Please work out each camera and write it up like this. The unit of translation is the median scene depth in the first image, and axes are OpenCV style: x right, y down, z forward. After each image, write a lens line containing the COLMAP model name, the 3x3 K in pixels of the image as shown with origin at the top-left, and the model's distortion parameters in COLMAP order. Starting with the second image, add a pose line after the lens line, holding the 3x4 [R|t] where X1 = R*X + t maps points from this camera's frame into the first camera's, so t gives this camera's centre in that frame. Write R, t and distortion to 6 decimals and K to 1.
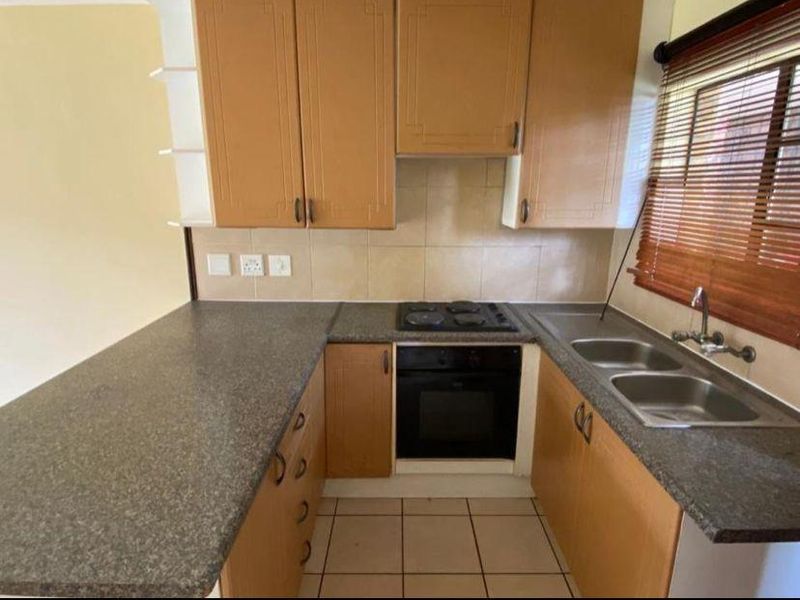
lens RADIAL K [[427.8, 0, 399.6], [0, 427.8, 296.1], [0, 0, 1]] dist [0.001184, -0.001372]
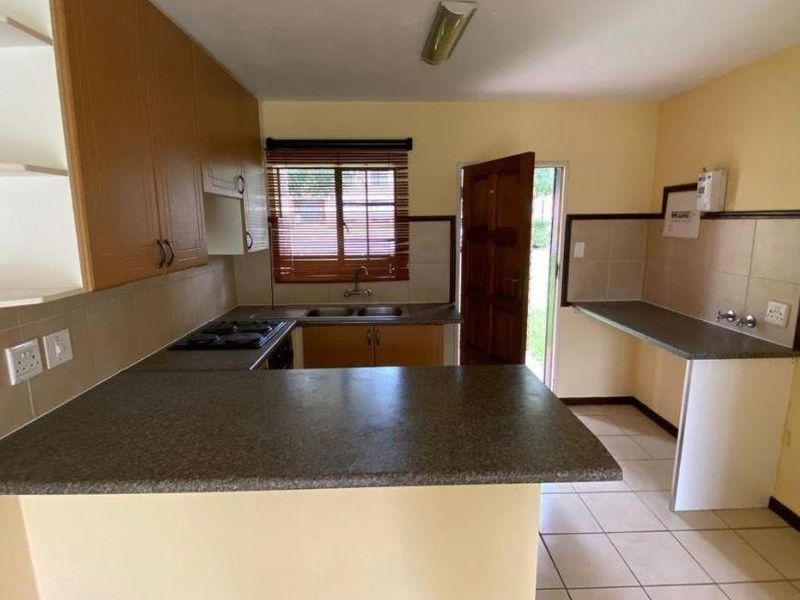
lens RADIAL K [[427.8, 0, 399.6], [0, 427.8, 296.1], [0, 0, 1]] dist [0.001184, -0.001372]
pose [[-0.024872, -0.176411, 0.984002, -1.062375], [0.251759, 0.951477, 0.176943, -0.151980], [-0.967470, 0.252133, 0.020748, 0.552784]]
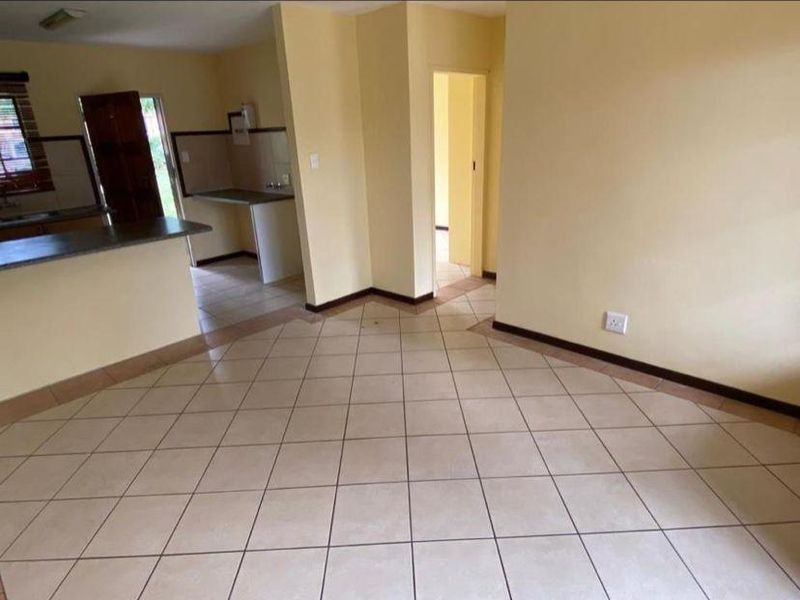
lens RADIAL K [[455.8, 0, 400.0], [0, 455.8, 300.0], [0, 0, 1]] dist [0.000828, -0.015224]
pose [[-0.734061, -0.210644, 0.645587, -2.176681], [0.199884, 0.841538, 0.501856, -0.228531], [-0.649000, 0.497436, -0.575637, 0.980714]]
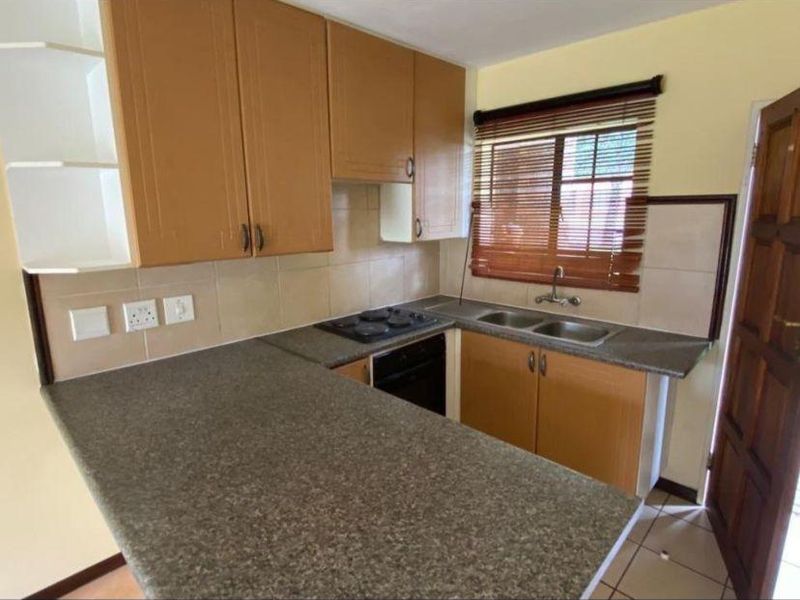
lens RADIAL K [[422.6, 0, 400.0], [0, 422.6, 293.8], [0, 0, 1]] dist [0.037434, -0.061833]
pose [[0.704732, -0.150354, 0.693359, -0.626195], [0.189034, 0.981751, 0.020756, -0.044877], [-0.683826, 0.116441, 0.720294, 0.165247]]
